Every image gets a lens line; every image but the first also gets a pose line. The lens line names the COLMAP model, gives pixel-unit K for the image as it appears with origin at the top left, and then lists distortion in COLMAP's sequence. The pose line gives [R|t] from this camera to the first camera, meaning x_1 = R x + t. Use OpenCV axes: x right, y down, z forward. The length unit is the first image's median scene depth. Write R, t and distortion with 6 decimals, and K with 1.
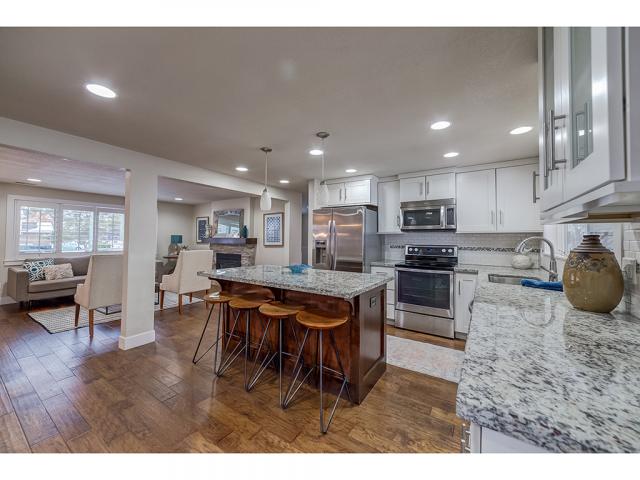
lens RADIAL K [[247.3, 0, 321.3], [0, 247.3, 232.1], [0, 0, 1]] dist [0.002507, 0.000821]
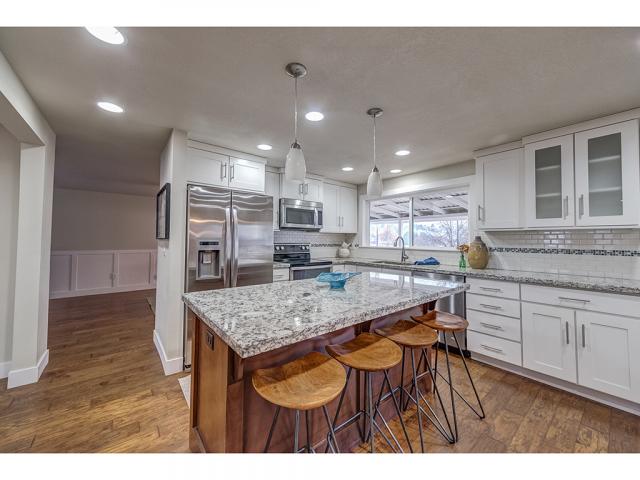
lens RADIAL K [[247.3, 0, 321.3], [0, 247.3, 232.1], [0, 0, 1]] dist [0.002507, 0.000821]
pose [[0.299201, 0.024963, 0.953864, -0.519532], [-0.032226, 0.999352, -0.016046, 0.019270], [-0.953646, -0.025938, 0.299811, 0.569310]]
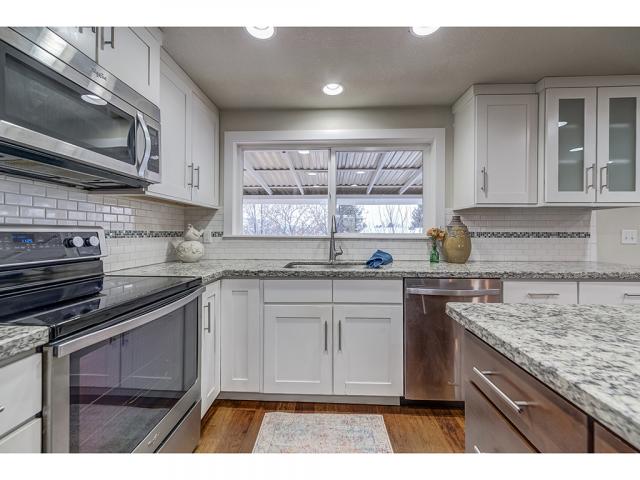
lens RADIAL K [[258.7, 0, 322.5], [0, 258.7, 232.2], [0, 0, 1]] dist [0.001915, 0.000488]
pose [[-0.515153, -0.005251, 0.857082, 0.036032], [-0.030739, 0.999451, -0.012352, 0.054845], [-0.856547, -0.032709, -0.515031, 0.865386]]
